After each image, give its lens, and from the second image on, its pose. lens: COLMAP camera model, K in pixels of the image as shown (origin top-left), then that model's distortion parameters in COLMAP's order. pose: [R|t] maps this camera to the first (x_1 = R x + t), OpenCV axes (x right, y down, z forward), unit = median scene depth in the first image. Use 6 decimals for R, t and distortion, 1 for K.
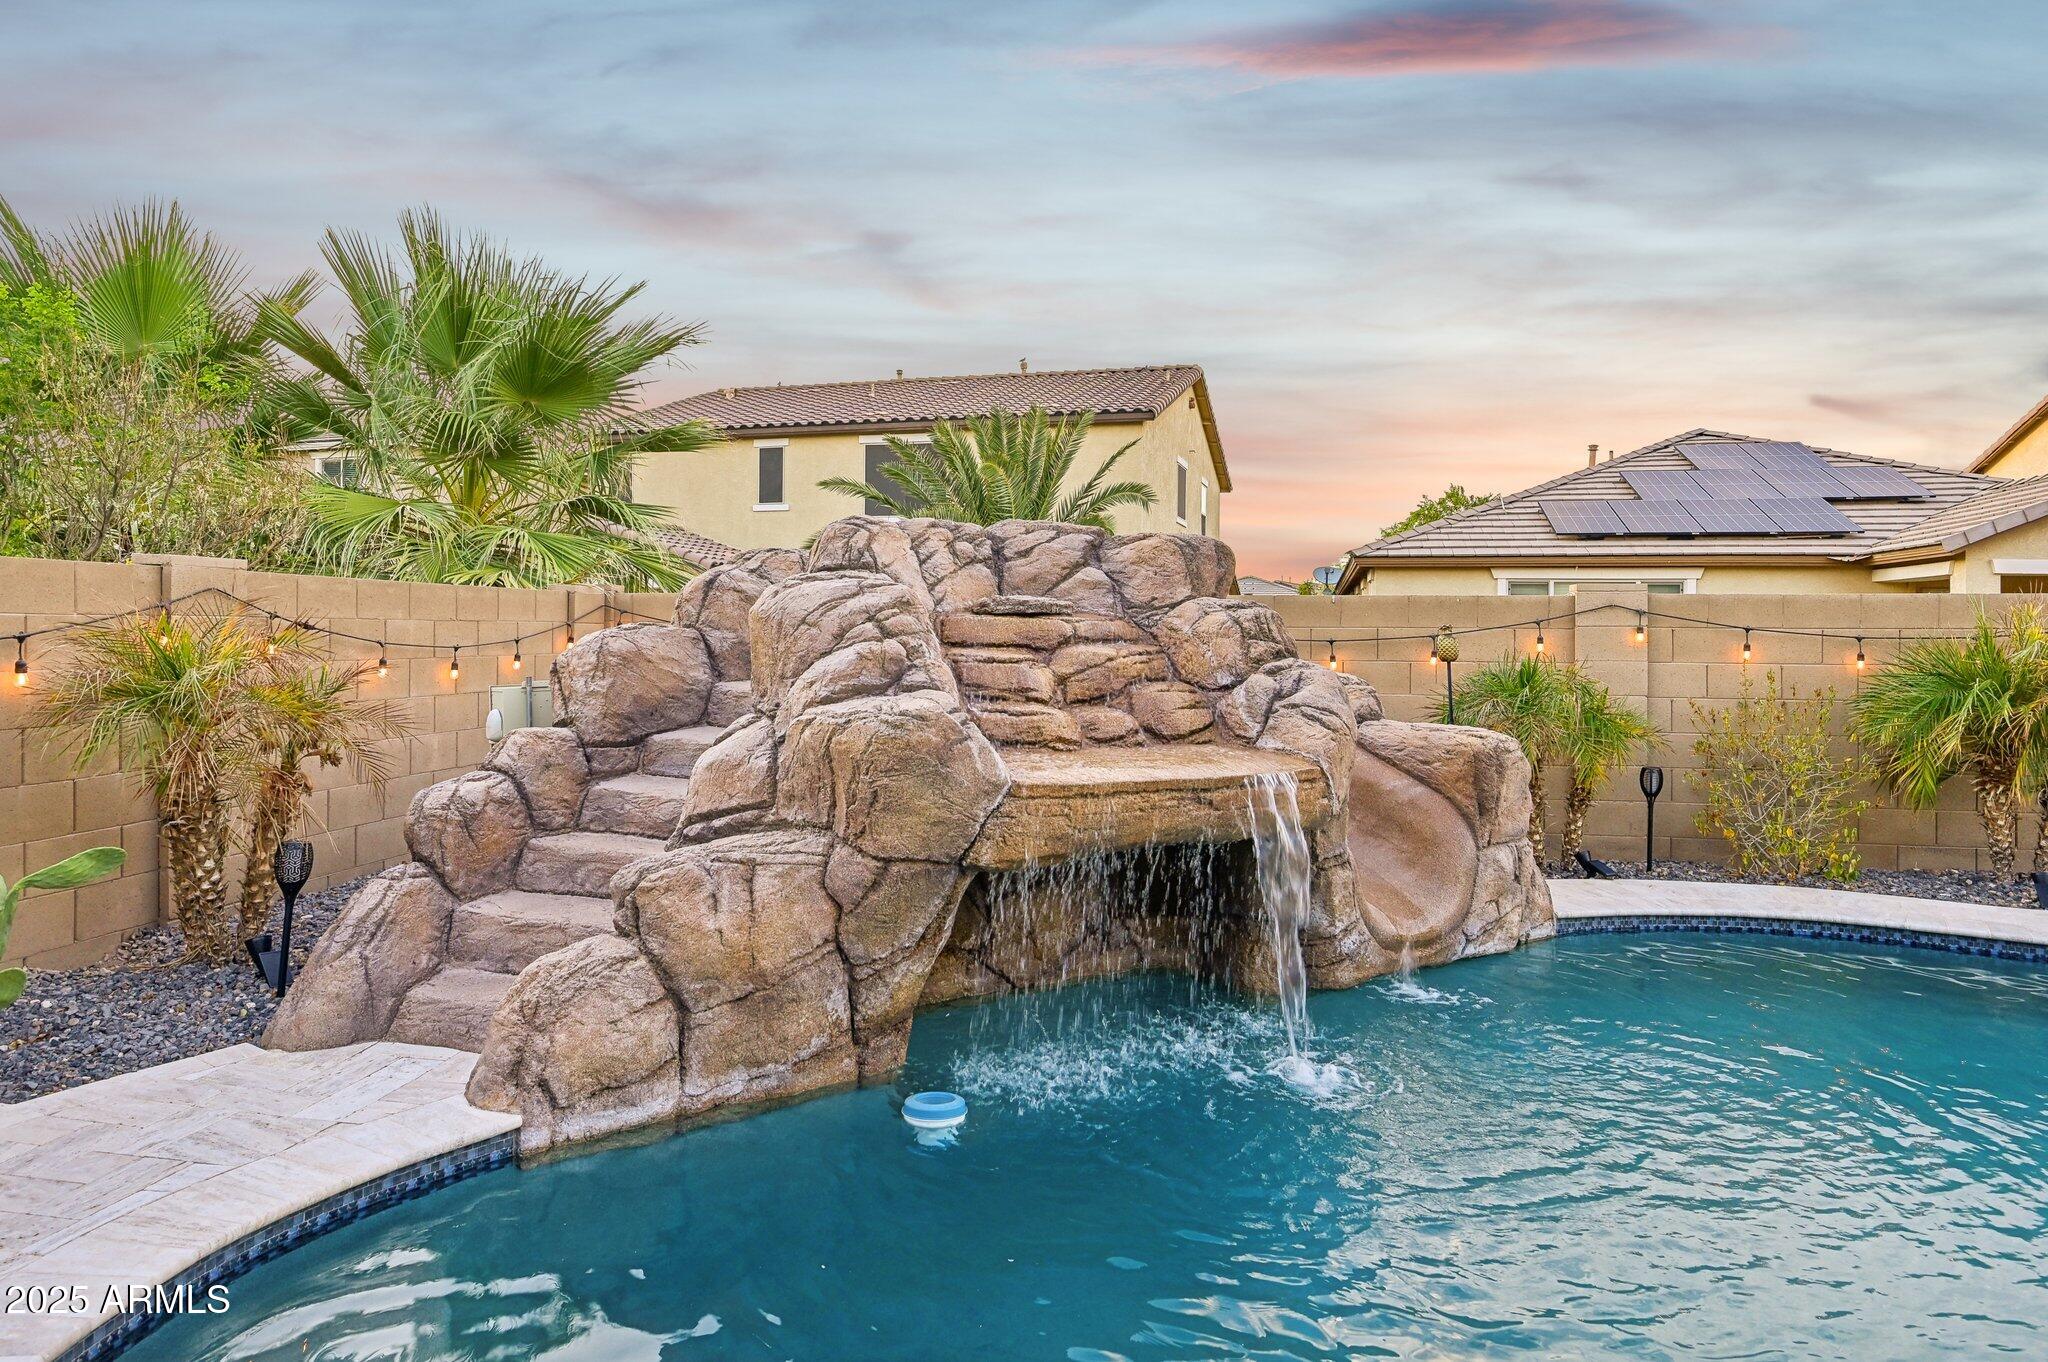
lens RADIAL K [[1235.7, 0, 1035.7], [0, 1235.7, 625.0], [0, 0, 1]] dist [-0.003035, 0.001541]
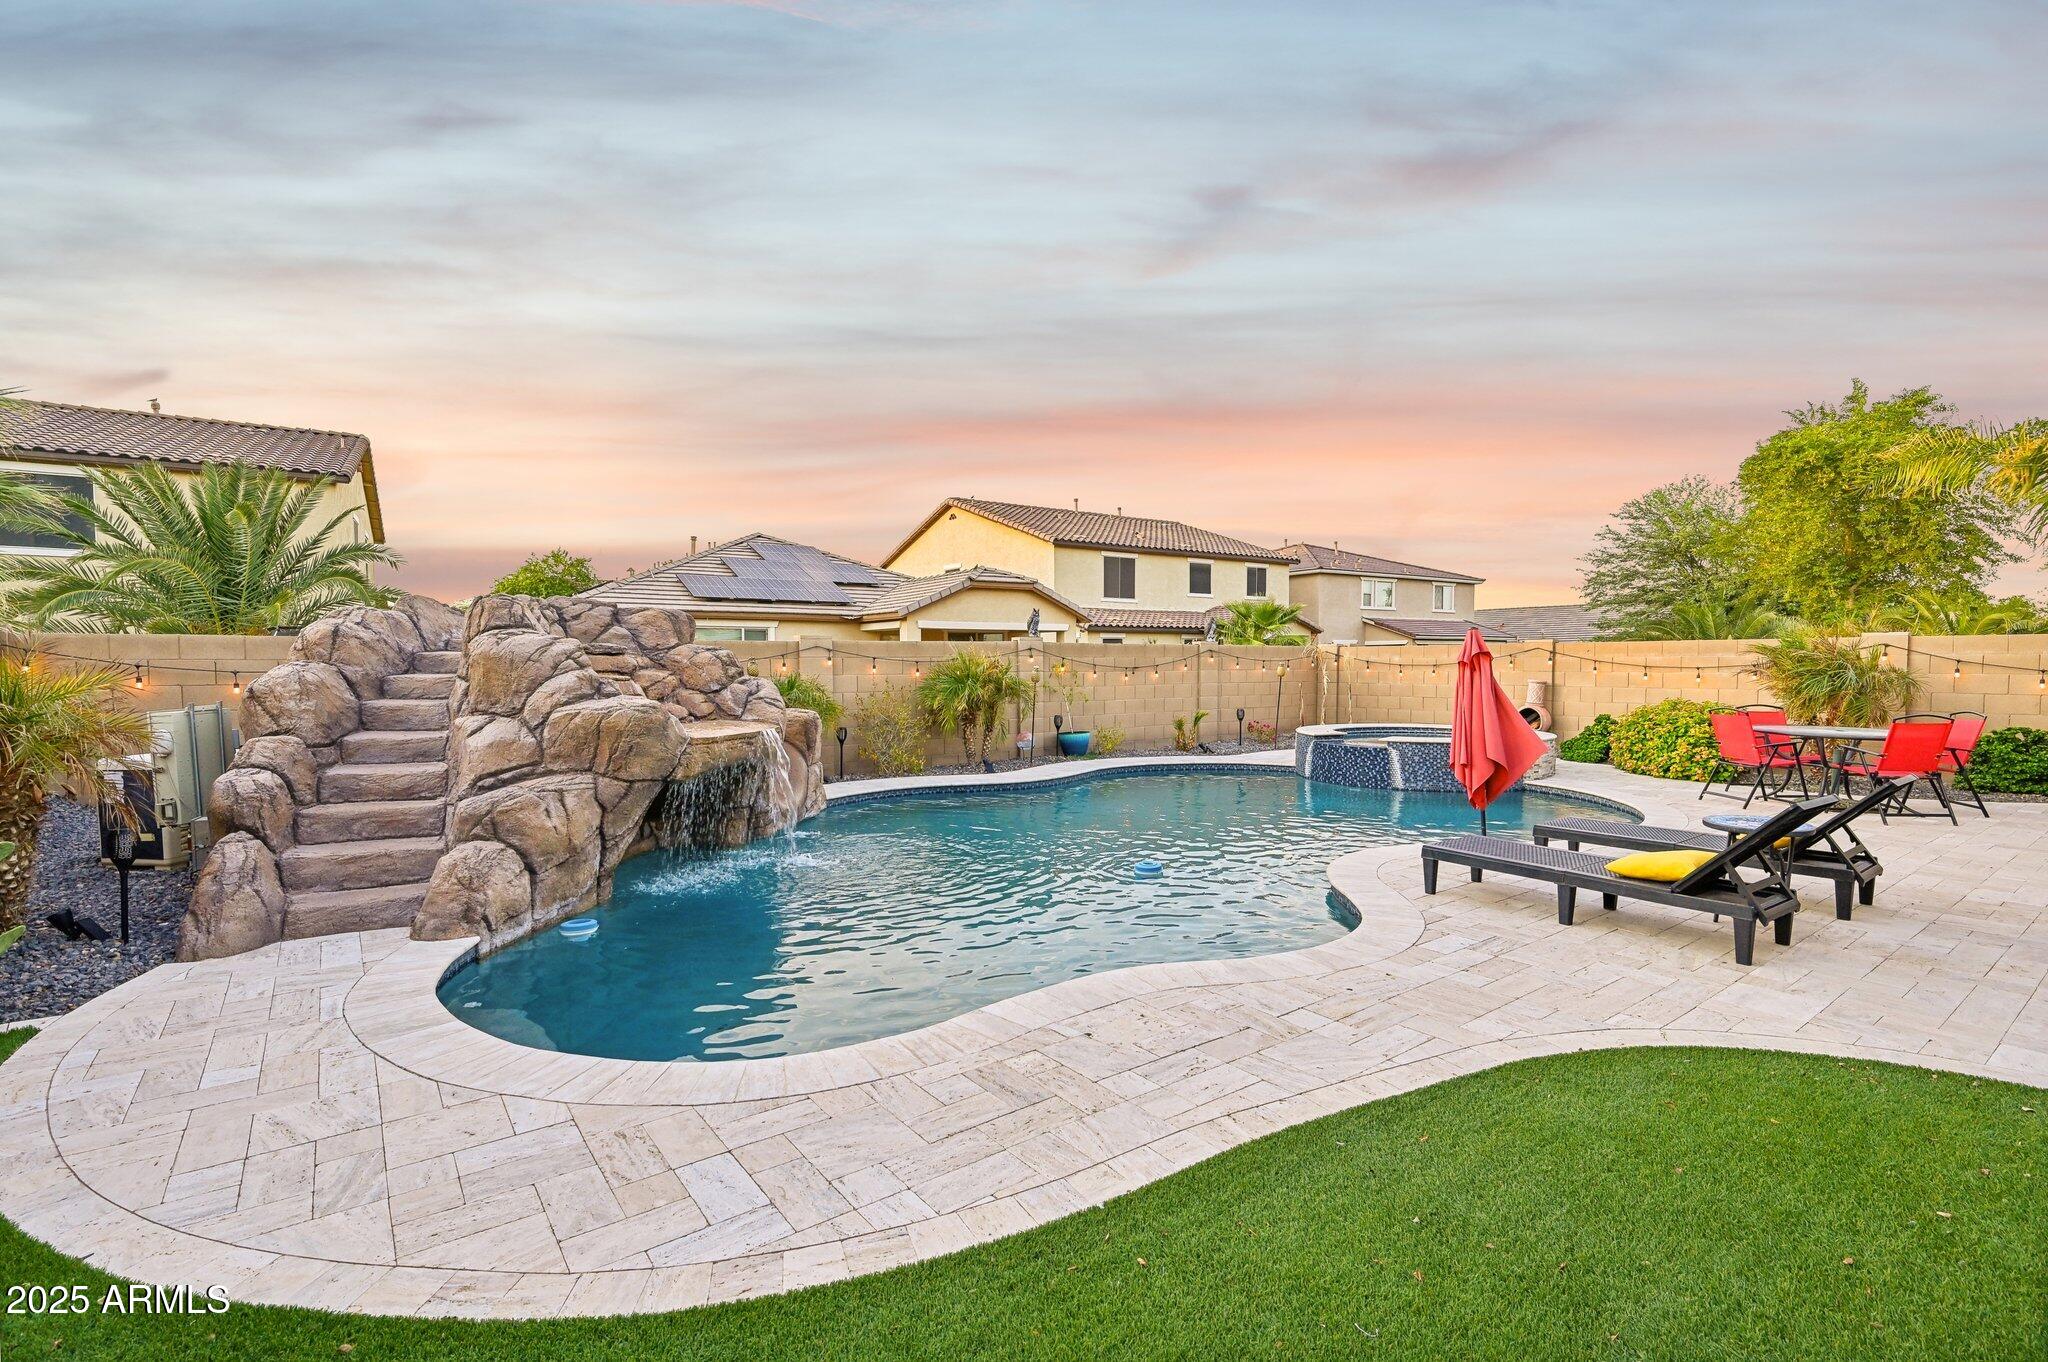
lens RADIAL K [[942.3, 0, 1028.7], [0, 942.3, 665.1], [0, 0, 1]] dist [-0.002902, -0.000136]
pose [[0.666981, -0.013960, 0.744944, -0.629981], [0.005136, 0.999887, 0.014138, -0.008832], [-0.745057, -0.005604, 0.666977, -0.357681]]
